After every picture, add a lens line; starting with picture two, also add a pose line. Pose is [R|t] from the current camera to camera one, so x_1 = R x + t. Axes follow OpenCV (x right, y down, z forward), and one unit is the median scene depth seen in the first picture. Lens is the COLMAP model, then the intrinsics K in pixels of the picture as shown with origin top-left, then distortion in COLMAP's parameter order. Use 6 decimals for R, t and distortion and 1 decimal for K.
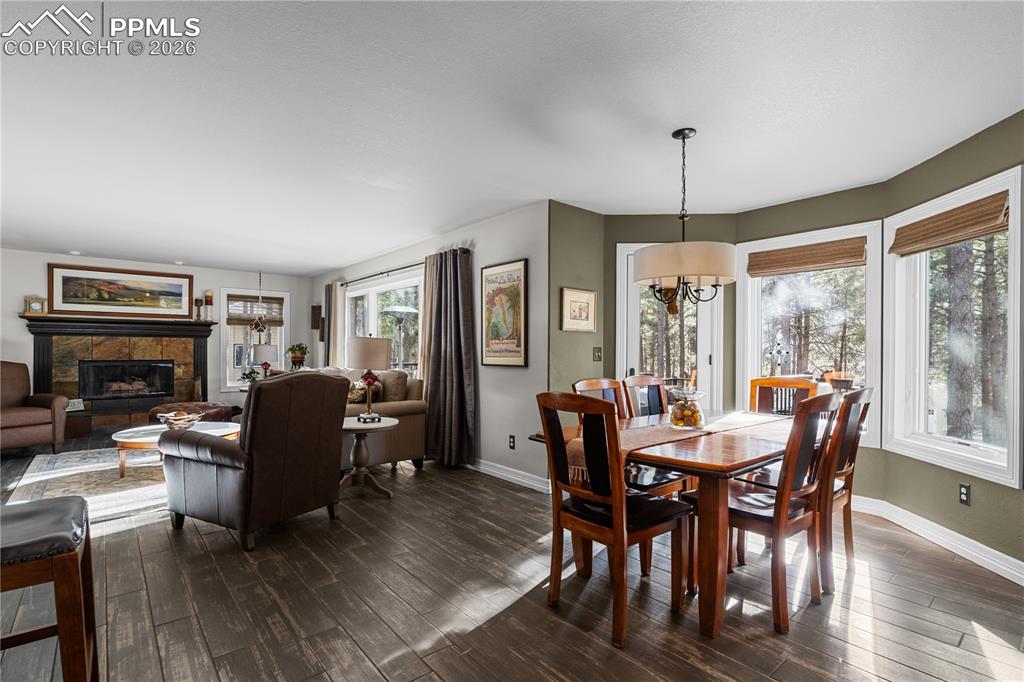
lens RADIAL K [[479.4, 0, 514.8], [0, 479.4, 341.7], [0, 0, 1]] dist [-0.010504, 0.000780]
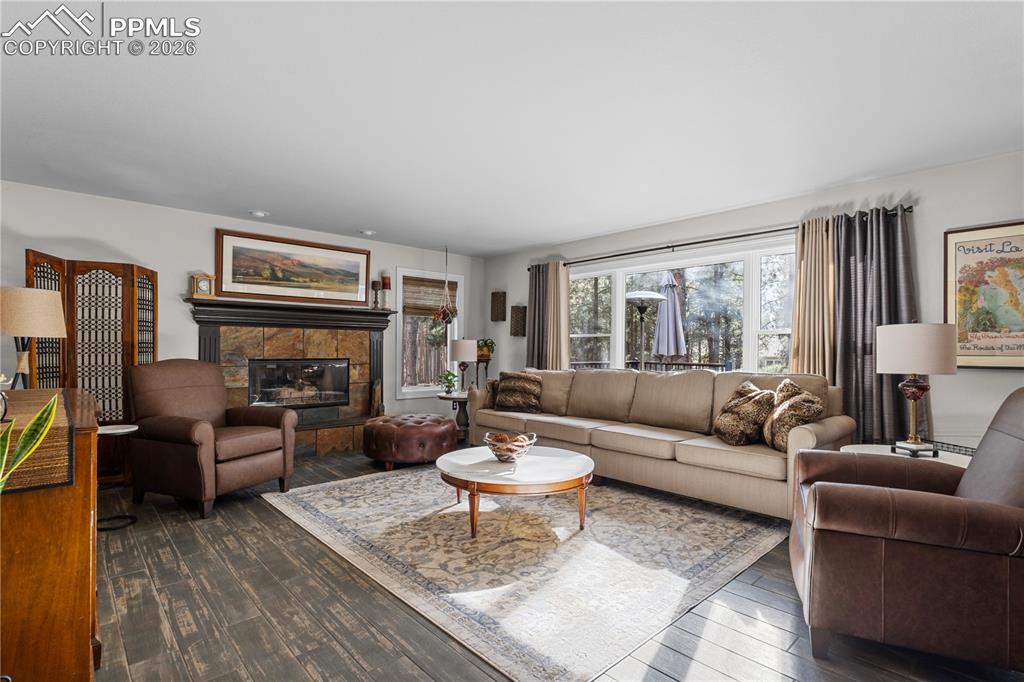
lens RADIAL K [[491.3, 0, 510.2], [0, 491.3, 335.7], [0, 0, 1]] dist [-0.001646, -0.000511]
pose [[0.999182, 0.004031, 0.040239, -0.524804], [-0.003682, 0.999955, -0.008742, 0.007397], [-0.040272, 0.008586, 0.999152, 0.201500]]
